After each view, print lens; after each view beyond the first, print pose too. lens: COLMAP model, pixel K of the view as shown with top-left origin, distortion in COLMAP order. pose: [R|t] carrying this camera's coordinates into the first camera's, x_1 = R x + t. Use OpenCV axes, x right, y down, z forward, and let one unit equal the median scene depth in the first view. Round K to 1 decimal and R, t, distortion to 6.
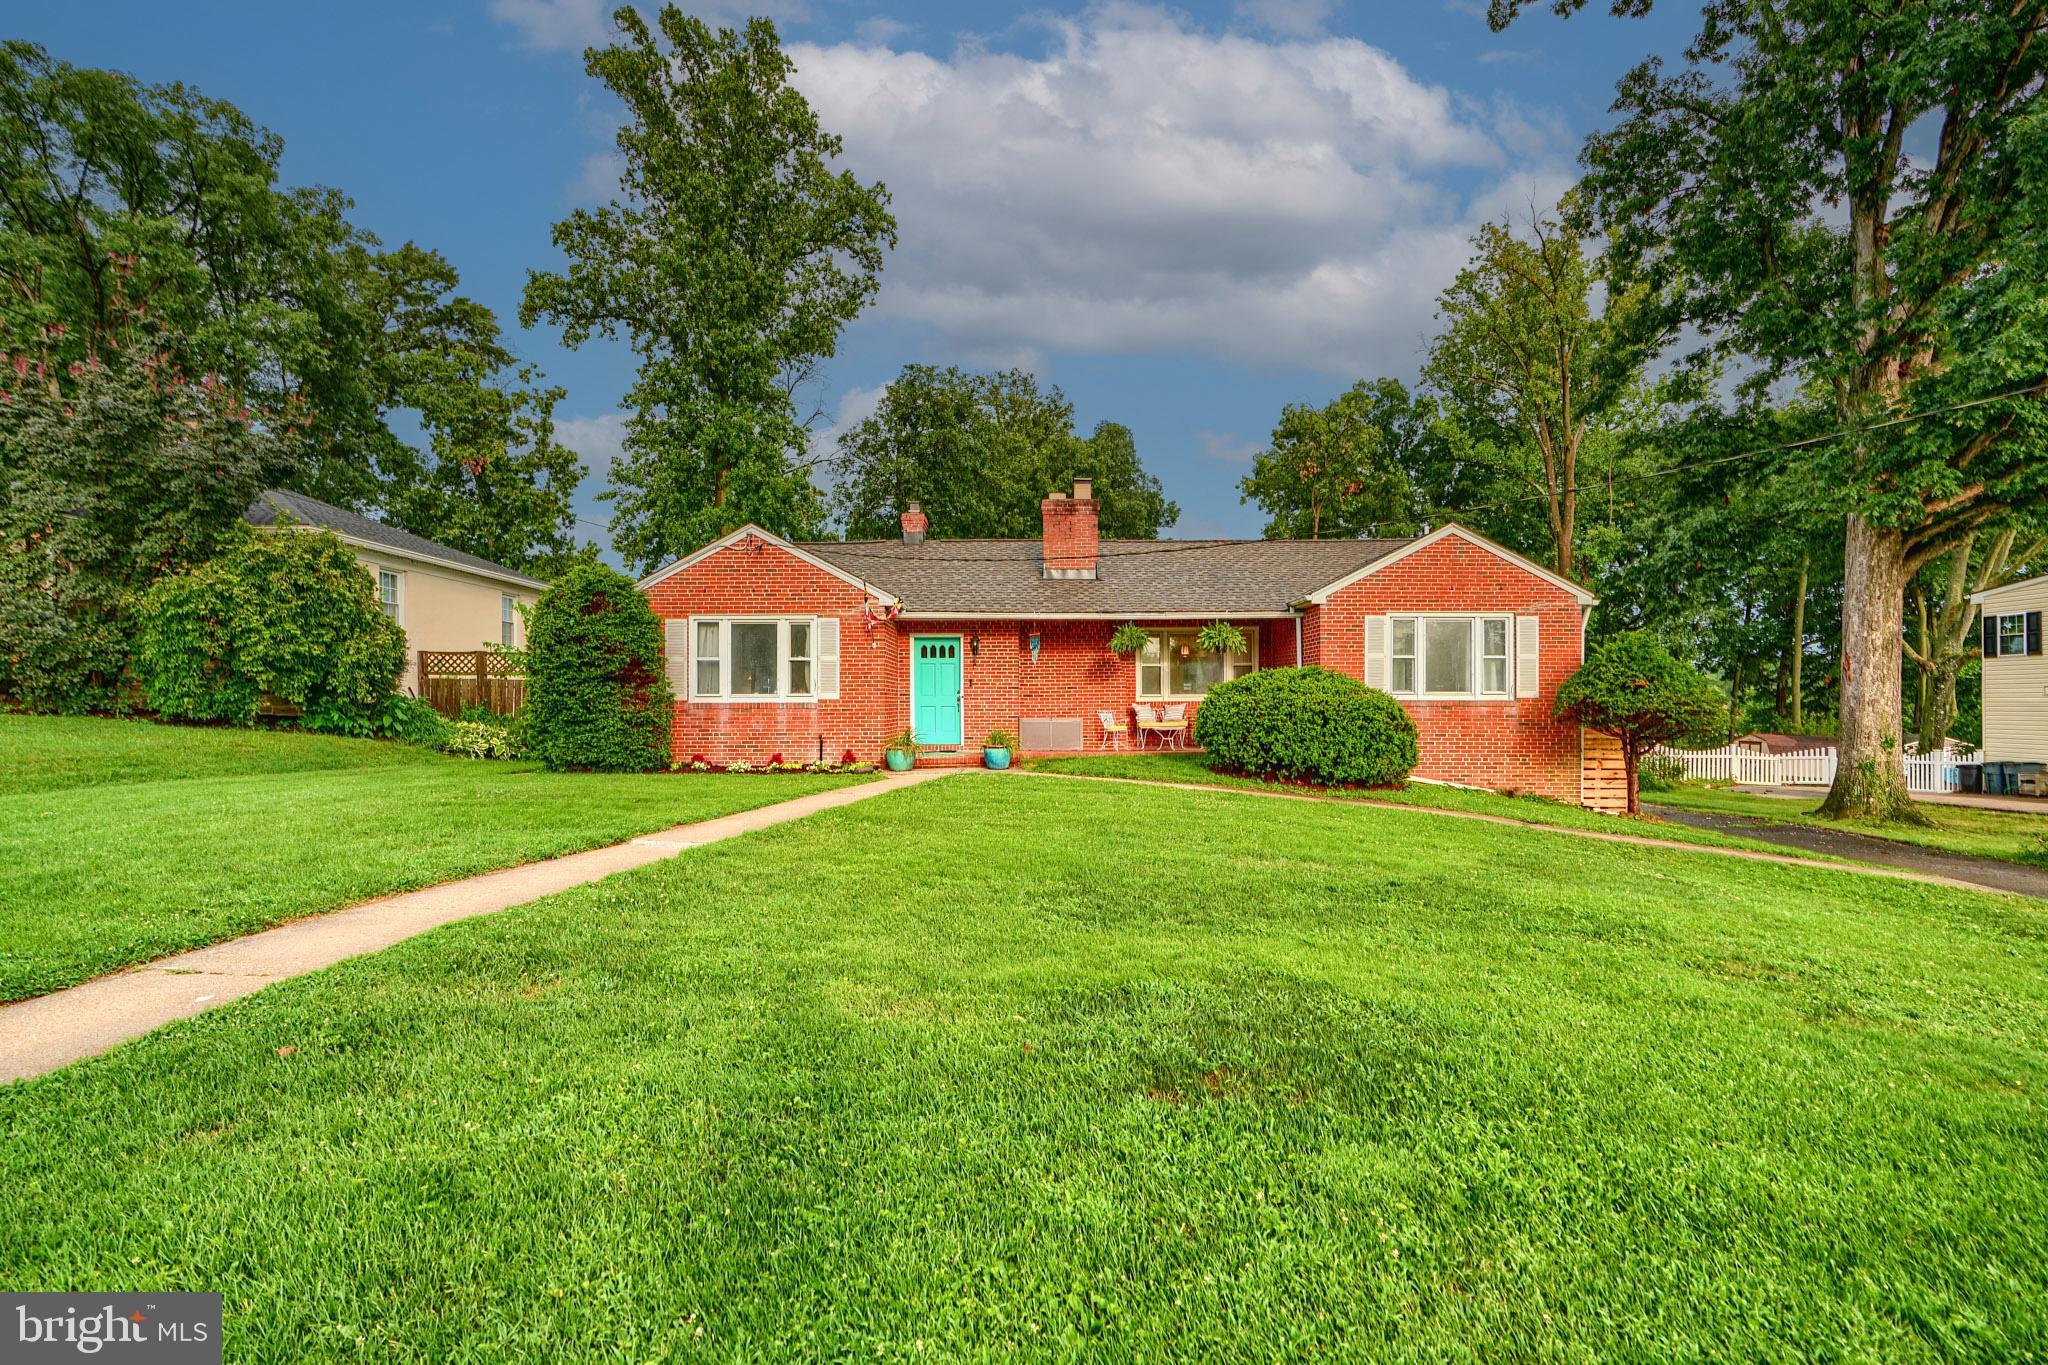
lens RADIAL K [[940.2, 0, 1030.2], [0, 940.2, 697.4], [0, 0, 1]] dist [0.004798, -0.001392]
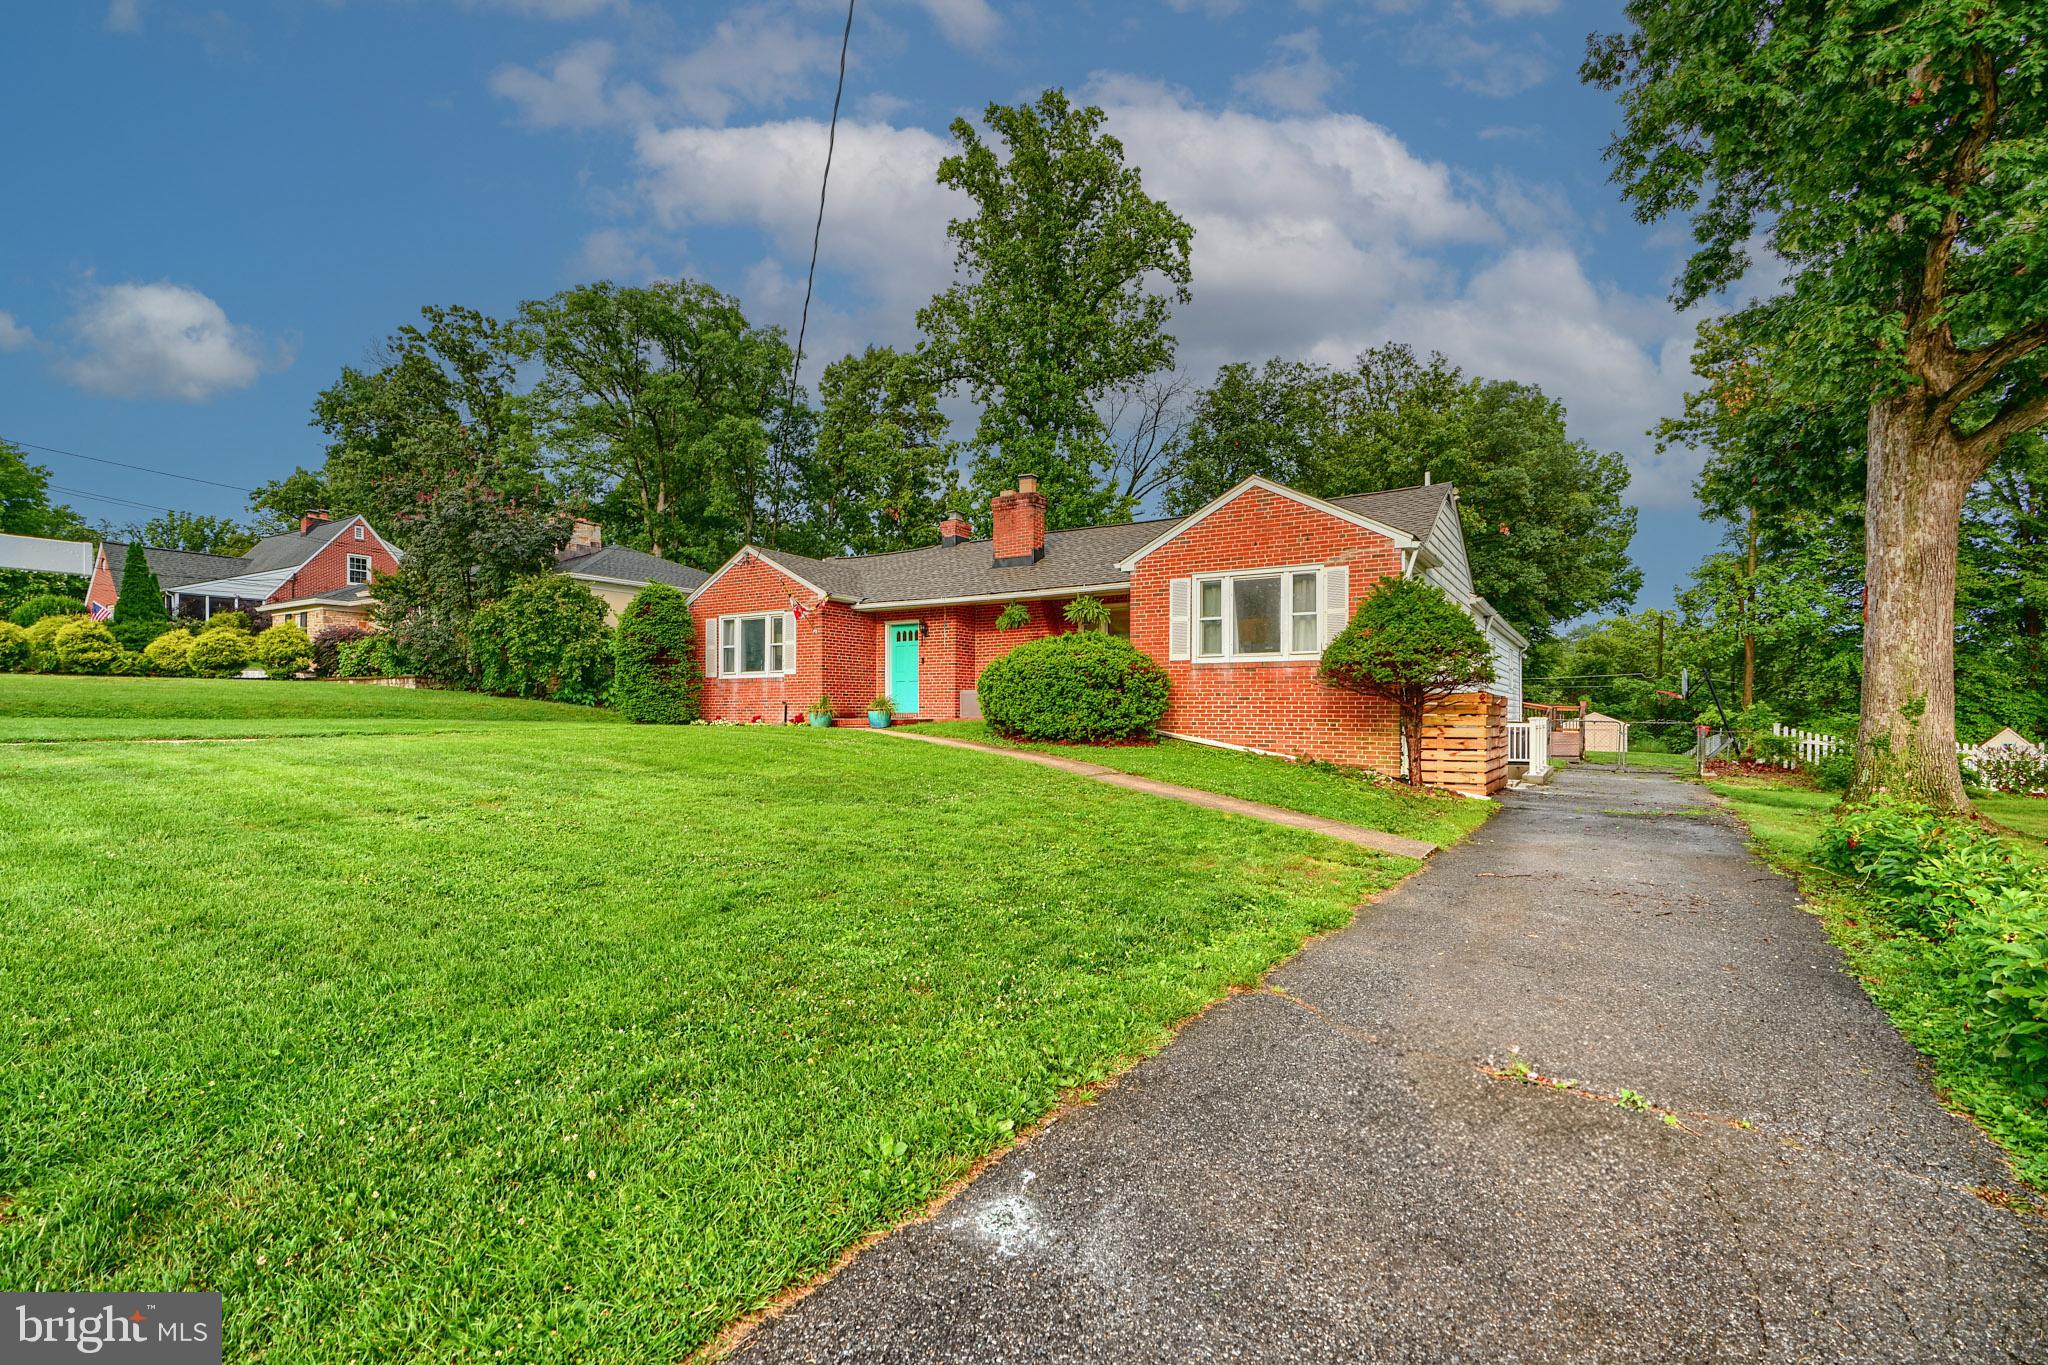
lens RADIAL K [[940.2, 0, 1017.6], [0, 940.2, 701.4], [0, 0, 1]] dist [0.004798, -0.001392]
pose [[0.844366, -0.004891, -0.535744, 0.726300], [0.002851, 0.999985, -0.004636, 0.044944], [0.535759, 0.002387, 0.844367, 0.070558]]
